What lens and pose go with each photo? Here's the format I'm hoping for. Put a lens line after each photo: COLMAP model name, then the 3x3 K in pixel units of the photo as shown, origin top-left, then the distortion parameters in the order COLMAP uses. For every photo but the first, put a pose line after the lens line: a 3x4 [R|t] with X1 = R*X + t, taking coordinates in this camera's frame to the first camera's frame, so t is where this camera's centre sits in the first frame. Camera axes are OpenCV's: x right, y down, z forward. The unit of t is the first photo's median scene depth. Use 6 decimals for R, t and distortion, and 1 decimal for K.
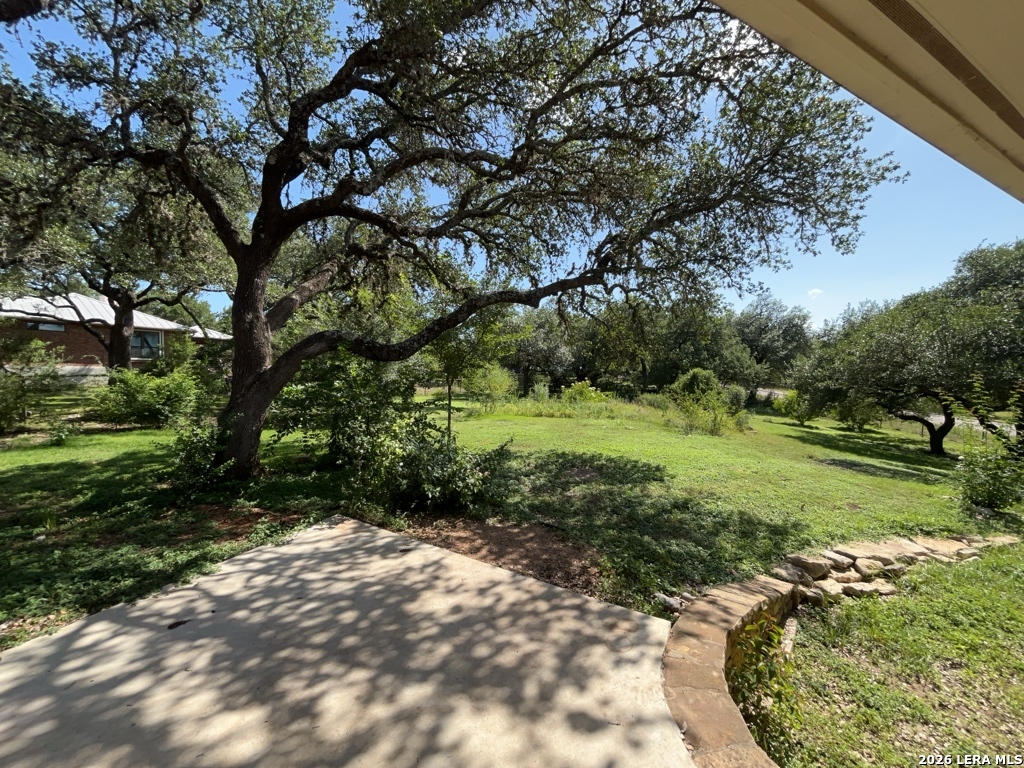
lens RADIAL K [[411.0, 0, 510.4], [0, 411.0, 382.8], [0, 0, 1]] dist [-0.003281, -0.000514]
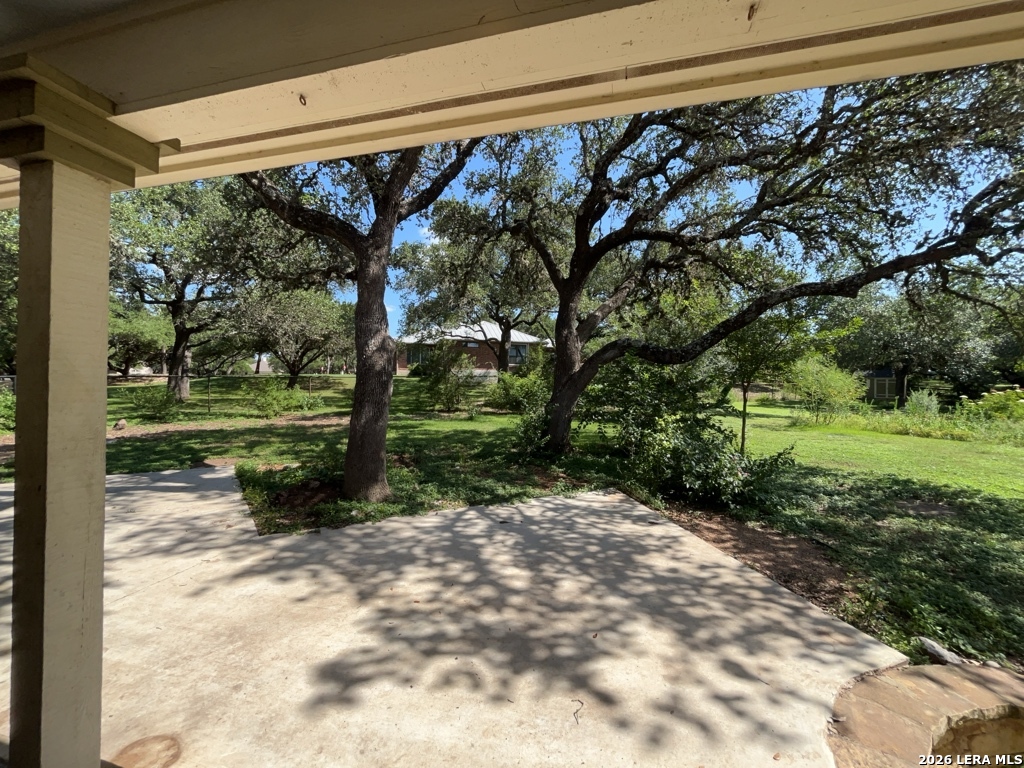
lens RADIAL K [[411.0, 0, 513.1], [0, 411.0, 379.6], [0, 0, 1]] dist [-0.003281, -0.000514]
pose [[0.732606, 0.011370, -0.680557, 0.153111], [-0.021687, 0.999743, -0.006643, 0.005198], [0.680307, 0.019626, 0.732665, -0.095802]]
